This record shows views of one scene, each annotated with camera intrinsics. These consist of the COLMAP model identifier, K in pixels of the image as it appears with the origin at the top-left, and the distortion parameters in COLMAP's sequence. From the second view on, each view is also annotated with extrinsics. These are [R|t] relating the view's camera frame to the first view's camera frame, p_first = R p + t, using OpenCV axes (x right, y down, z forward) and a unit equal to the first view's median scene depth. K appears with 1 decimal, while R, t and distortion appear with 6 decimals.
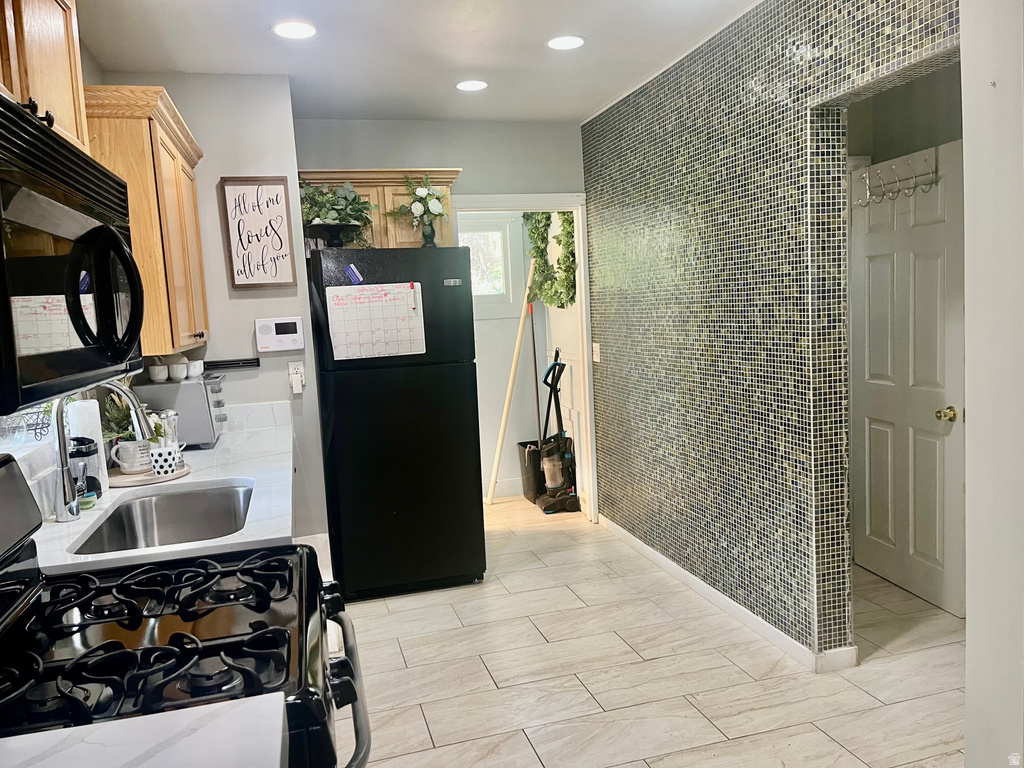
lens RADIAL K [[769.2, 0, 516.2], [0, 769.2, 389.9], [0, 0, 1]] dist [0.052339, -0.073450]
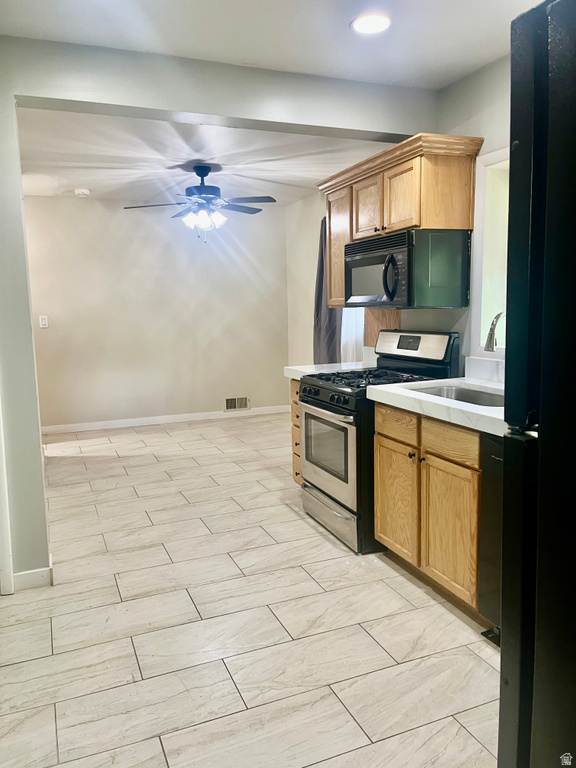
lens RADIAL K [[576.9, 0, 284.6], [0, 576.9, 382.2], [0, 0, 1]] dist [0.052339, -0.073450]
pose [[-0.990302, 0.094056, -0.102255, 0.055113], [0.066383, 0.966877, 0.246460, -0.125023], [0.122049, 0.237282, -0.963743, 1.286227]]
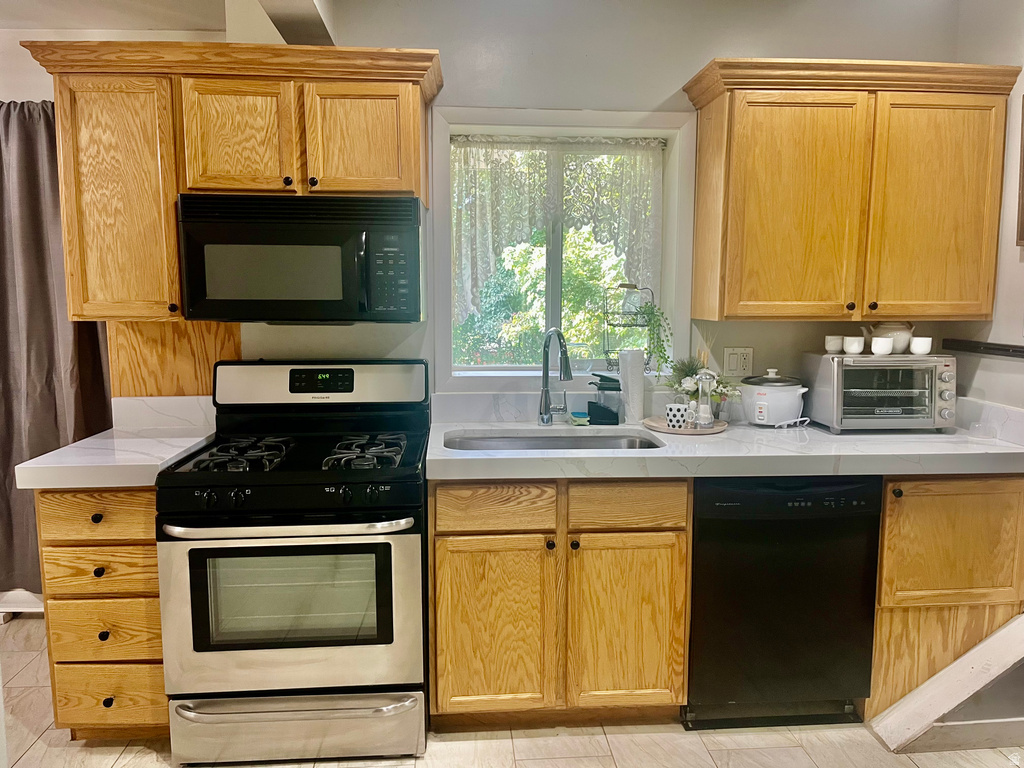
lens RADIAL K [[769.2, 0, 510.4], [0, 769.2, 386.9], [0, 0, 1]] dist [0.052339, -0.073450]
pose [[-0.196247, 0.175232, -0.964770, 0.450255], [-0.098326, 0.975426, 0.197168, -0.099064], [0.975612, 0.133556, -0.174195, 0.669363]]
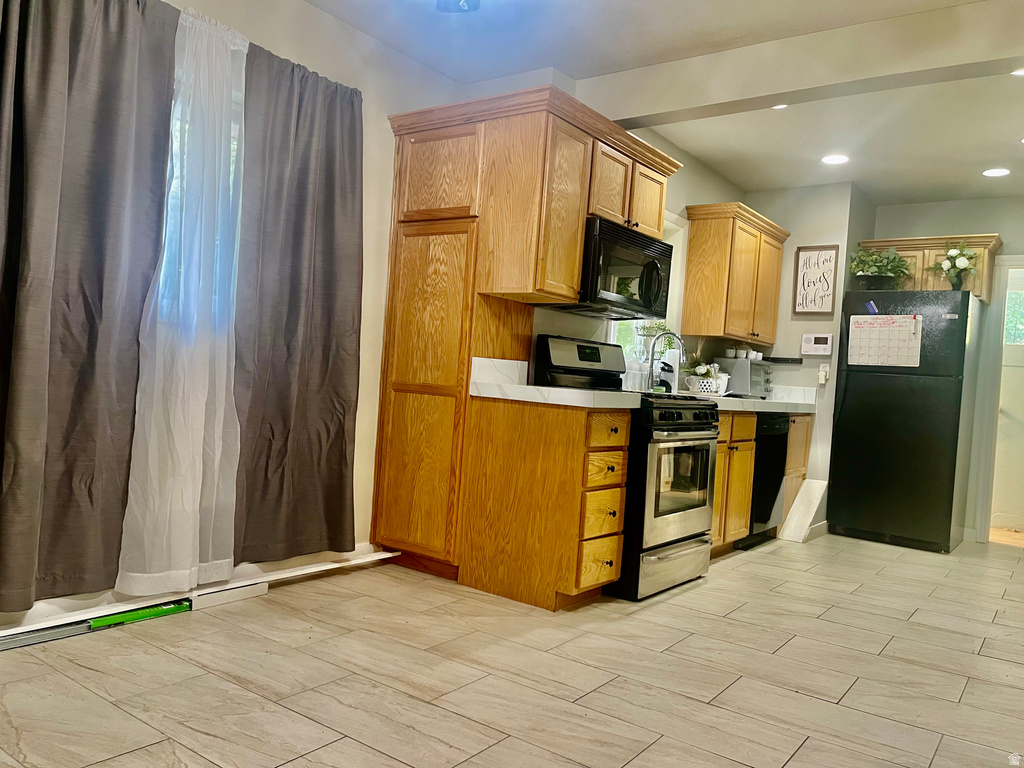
lens RADIAL K [[769.2, 0, 508.9], [0, 769.2, 381.6], [0, 0, 1]] dist [0.052339, -0.073450]
pose [[0.602887, 0.101751, -0.791312, 0.560697], [-0.190371, 0.981532, -0.018830, 0.149008], [0.774782, 0.161995, 0.611123, -0.419007]]
